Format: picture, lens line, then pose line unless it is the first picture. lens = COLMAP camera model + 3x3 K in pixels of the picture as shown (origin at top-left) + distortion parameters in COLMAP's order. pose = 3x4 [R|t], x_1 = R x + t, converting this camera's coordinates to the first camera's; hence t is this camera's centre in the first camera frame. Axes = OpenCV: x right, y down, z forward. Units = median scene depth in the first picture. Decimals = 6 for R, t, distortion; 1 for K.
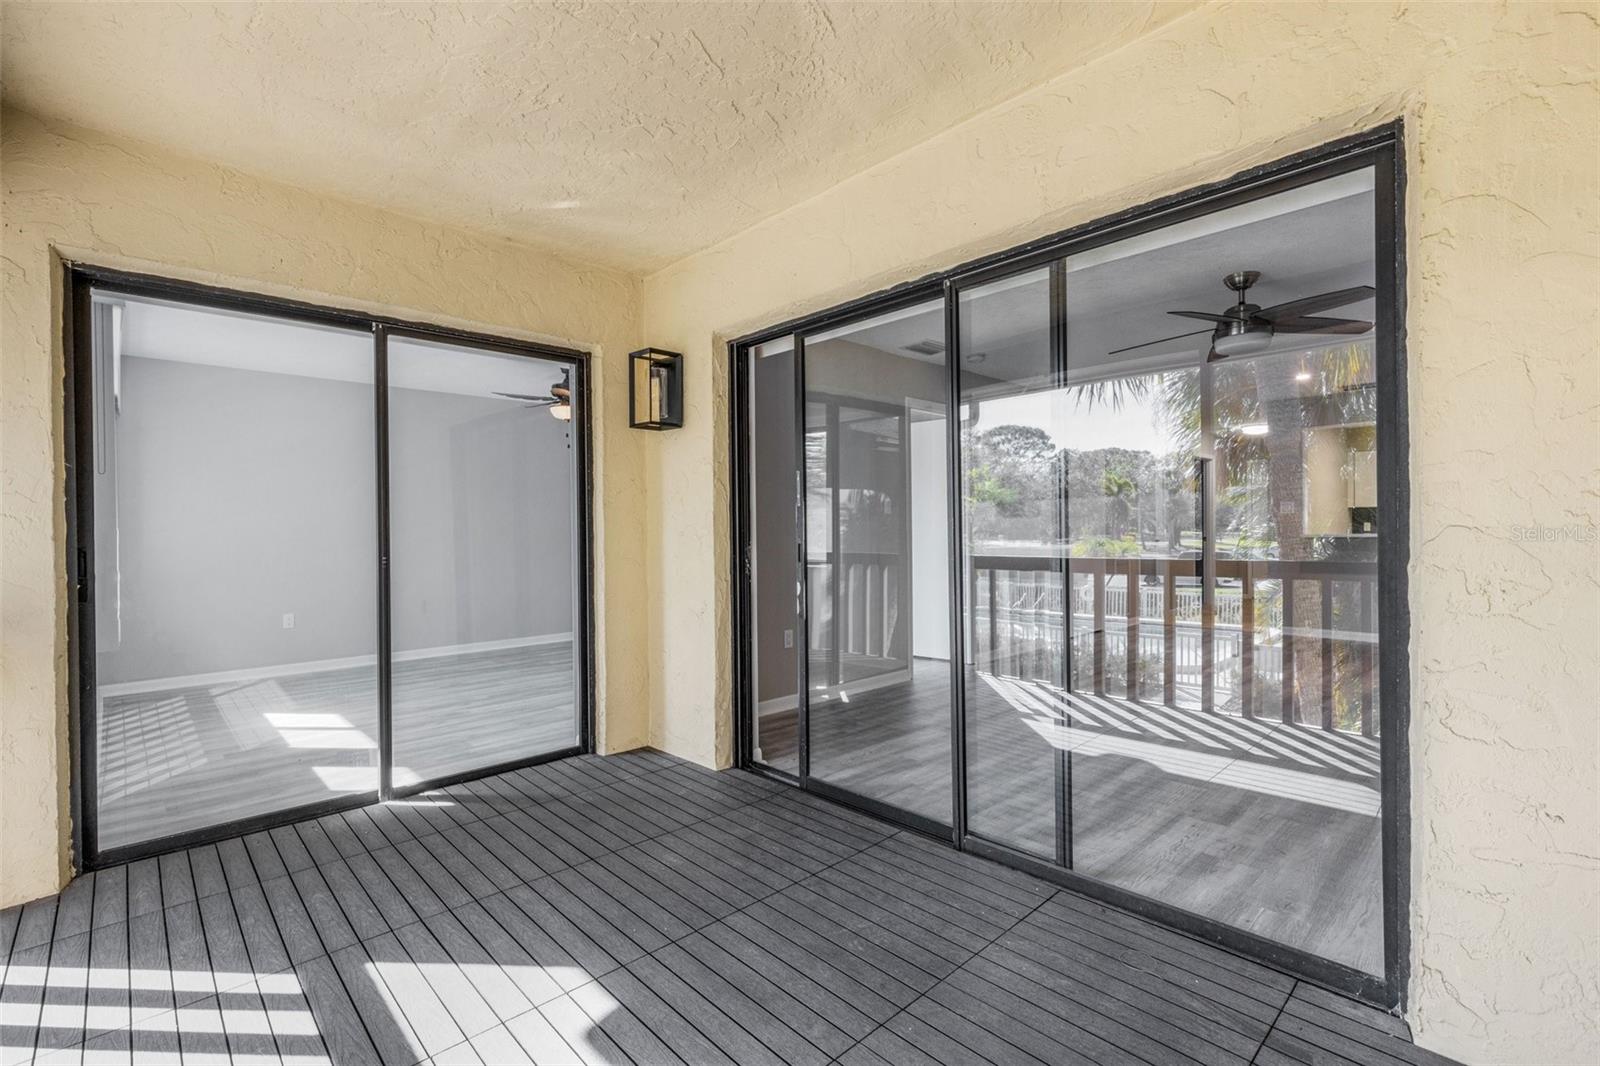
lens RADIAL K [[716.3, 0, 801.4], [0, 716.3, 529.4], [0, 0, 1]] dist [0.004170, 0.000450]
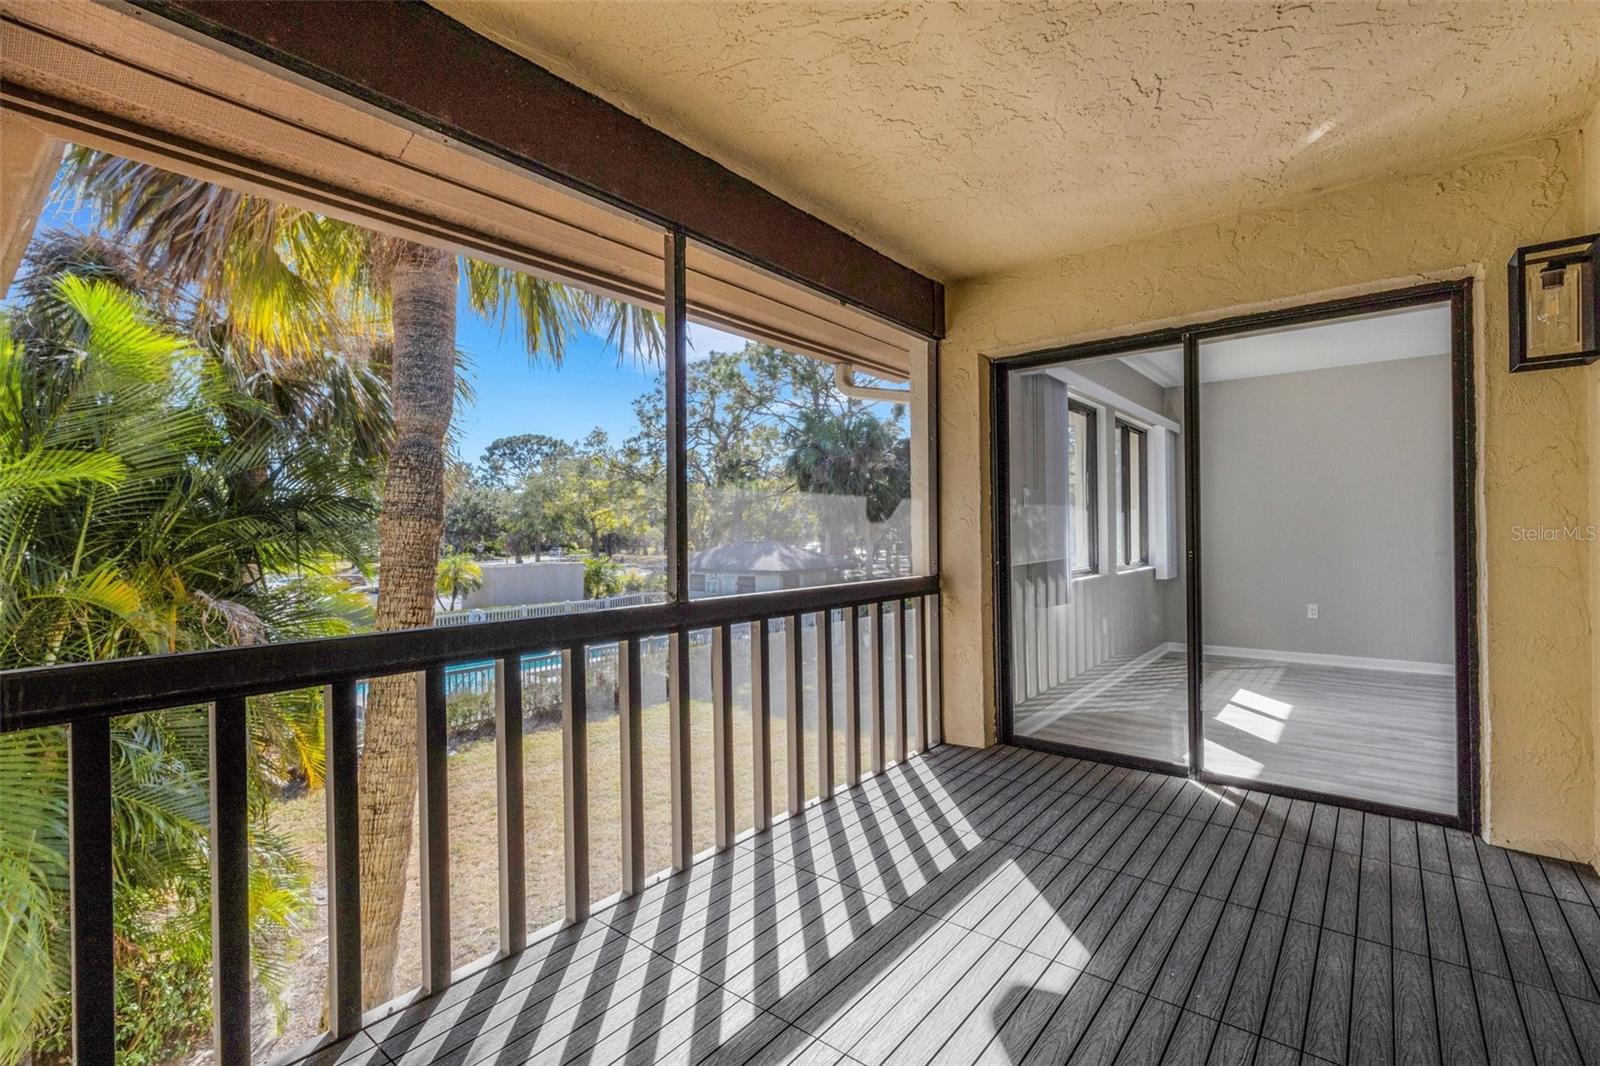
lens RADIAL K [[716.3, 0, 801.4], [0, 716.3, 529.4], [0, 0, 1]] dist [0.004170, 0.000450]
pose [[0.132935, 0.005201, -0.991111, 0.392278], [0.010720, 0.999920, 0.006686, -0.007016], [0.991067, -0.011514, 0.132868, 0.279552]]
